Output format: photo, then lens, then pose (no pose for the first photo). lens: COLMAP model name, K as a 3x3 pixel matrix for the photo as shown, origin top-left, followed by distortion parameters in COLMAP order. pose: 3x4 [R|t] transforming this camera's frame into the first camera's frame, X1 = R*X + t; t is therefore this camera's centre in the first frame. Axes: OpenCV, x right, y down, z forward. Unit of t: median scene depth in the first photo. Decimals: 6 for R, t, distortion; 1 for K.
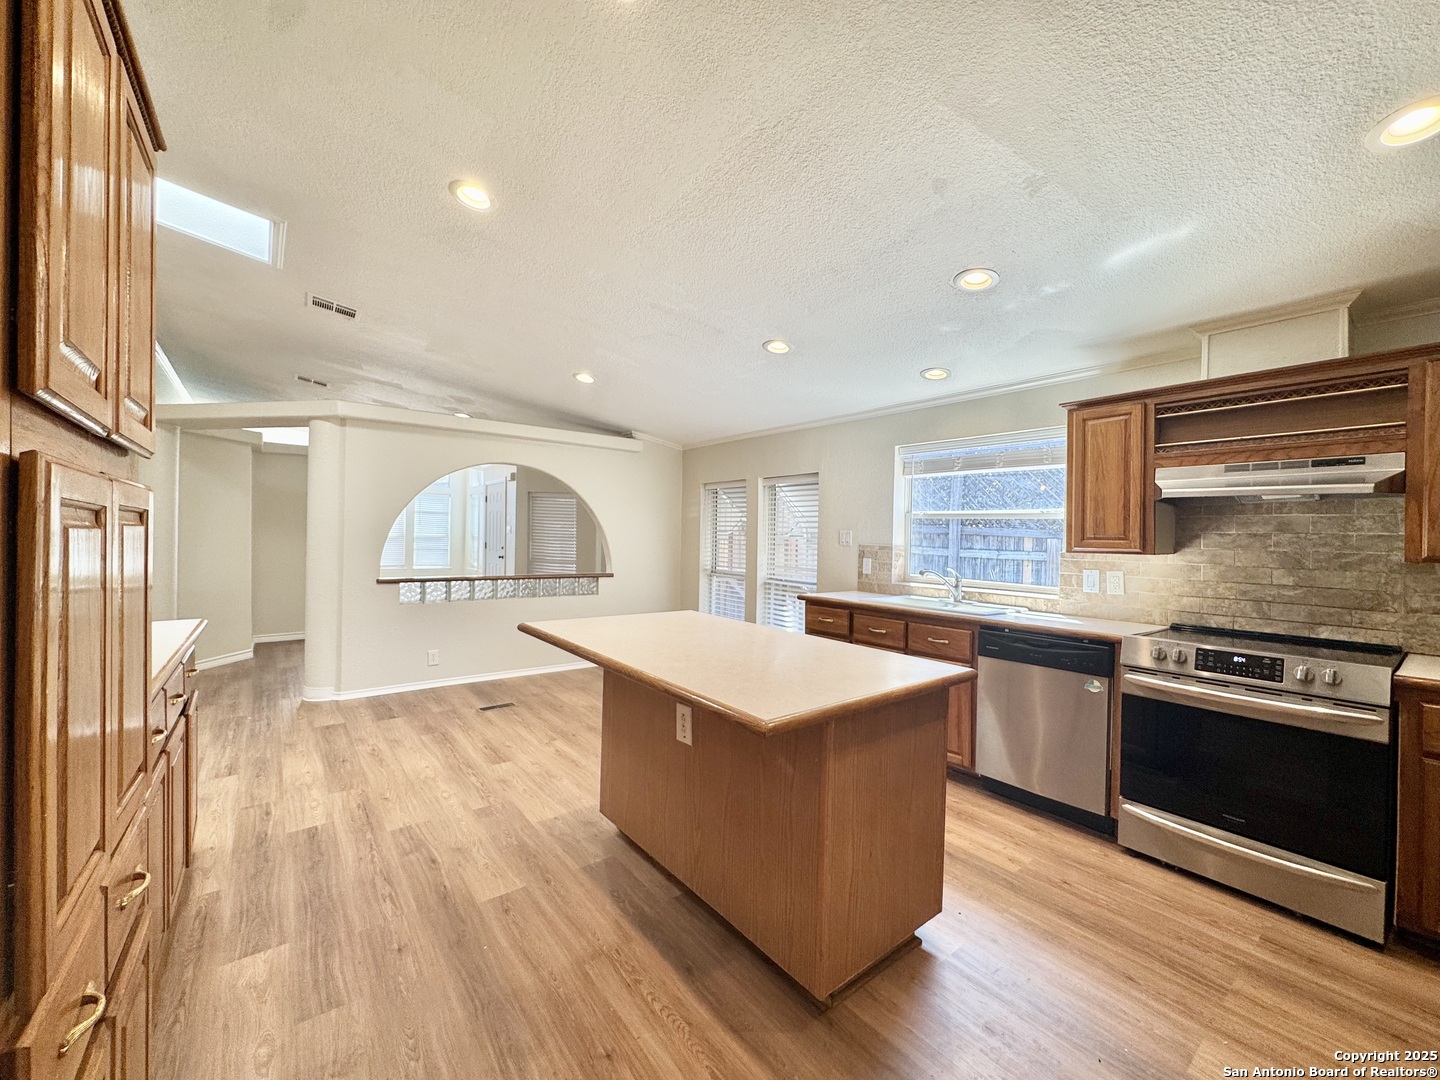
lens RADIAL K [[578.7, 0, 720.0], [0, 578.7, 540.0], [0, 0, 1]] dist [-0.001595, 0.000231]
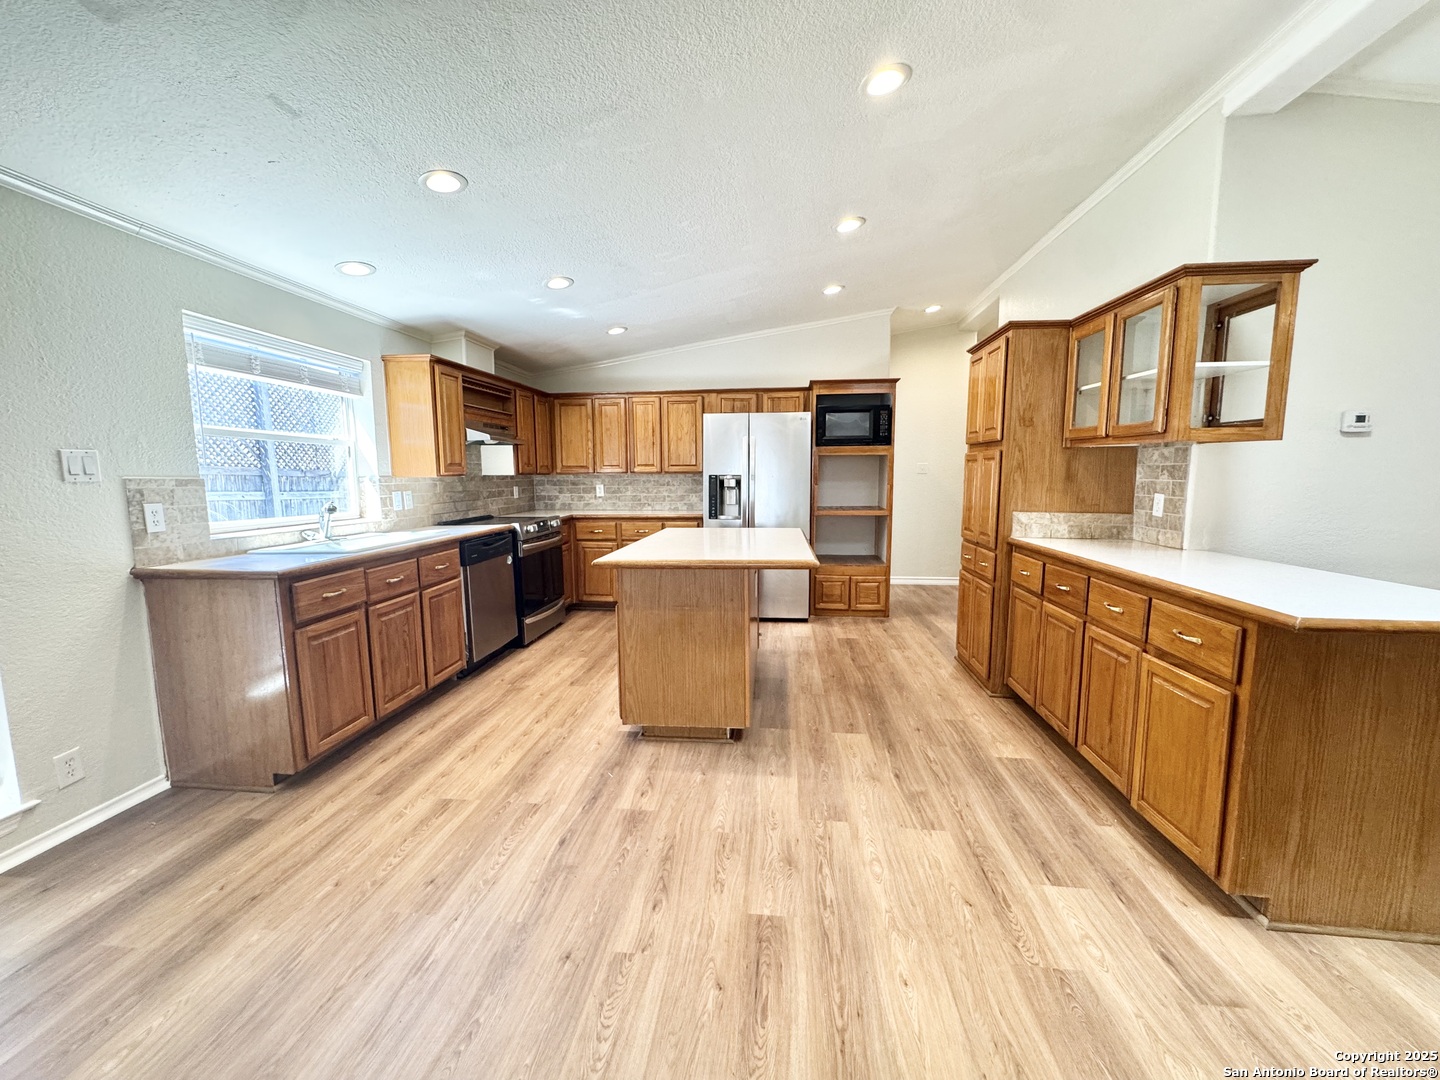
lens RADIAL K [[566.8, 0, 715.9], [0, 566.8, 536.1], [0, 0, 1]] dist [0.010571, 0.000013]
pose [[-0.709720, -0.092270, 0.698415, -0.663292], [-0.002298, 0.991684, 0.128679, -0.010453], [-0.704480, 0.089721, -0.704030, 1.350577]]
